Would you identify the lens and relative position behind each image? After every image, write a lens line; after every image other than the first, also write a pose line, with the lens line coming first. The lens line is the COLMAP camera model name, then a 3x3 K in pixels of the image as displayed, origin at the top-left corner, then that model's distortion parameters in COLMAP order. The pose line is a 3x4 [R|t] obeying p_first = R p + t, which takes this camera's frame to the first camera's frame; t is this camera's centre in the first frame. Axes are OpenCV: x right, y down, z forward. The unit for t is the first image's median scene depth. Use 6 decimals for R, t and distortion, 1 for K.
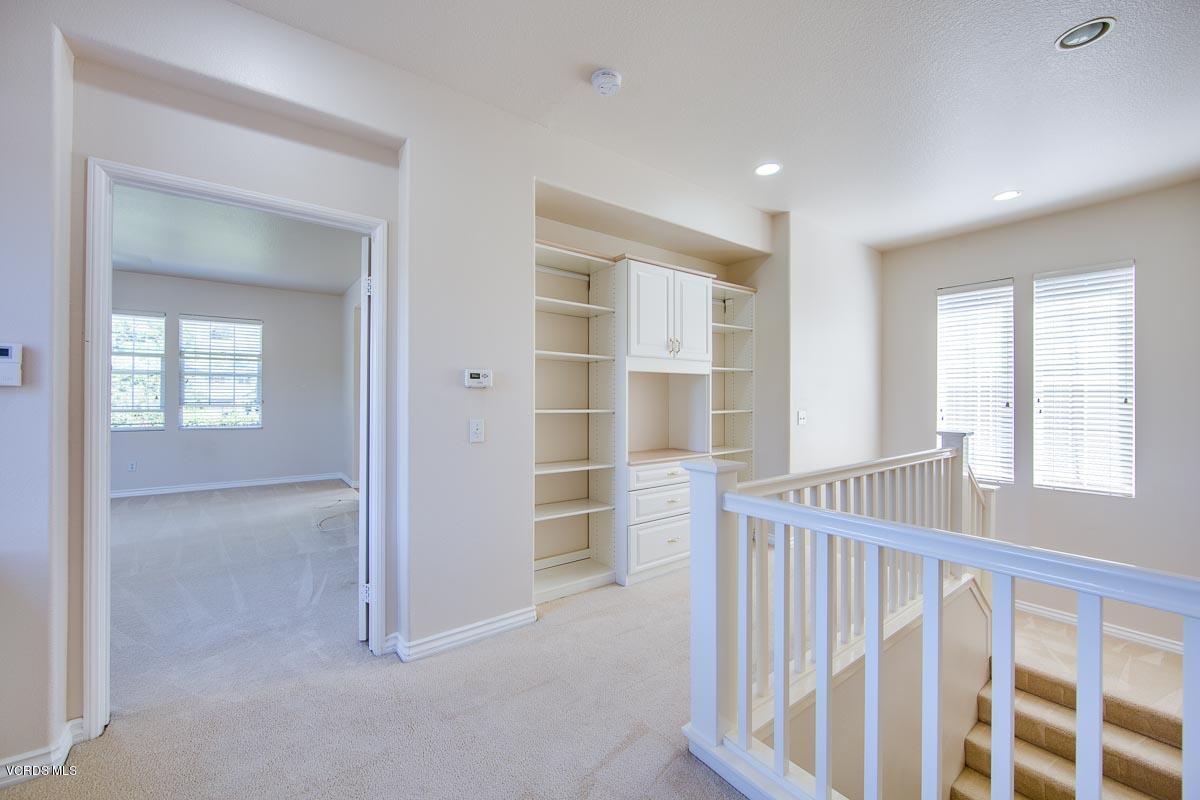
lens RADIAL K [[472.0, 0, 597.2], [0, 472.0, 404.3], [0, 0, 1]] dist [0.002177, 0.000540]
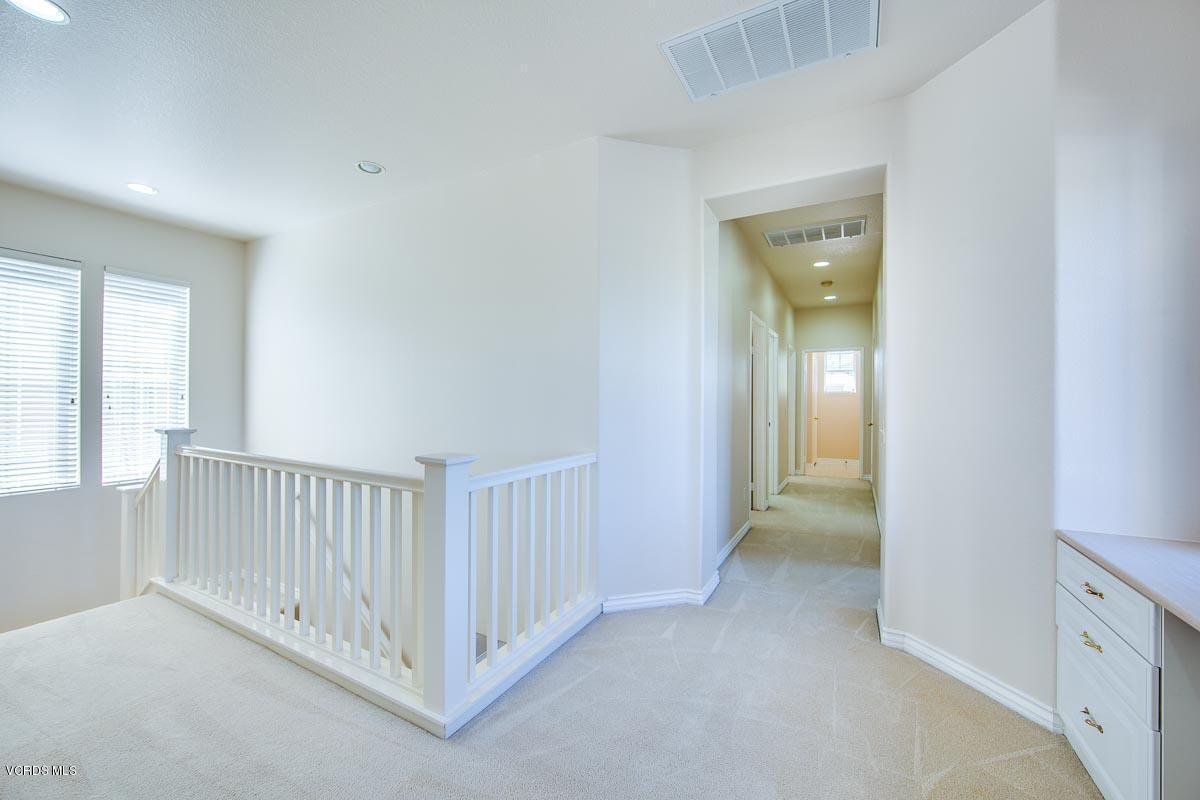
lens RADIAL K [[472.0, 0, 597.3], [0, 472.0, 396.9], [0, 0, 1]] dist [0.002177, 0.000540]
pose [[-0.409366, -0.002455, 0.912367, -0.372462], [0.002854, 0.999988, 0.003971, -0.008412], [-0.912366, 0.004230, -0.409355, 0.477250]]
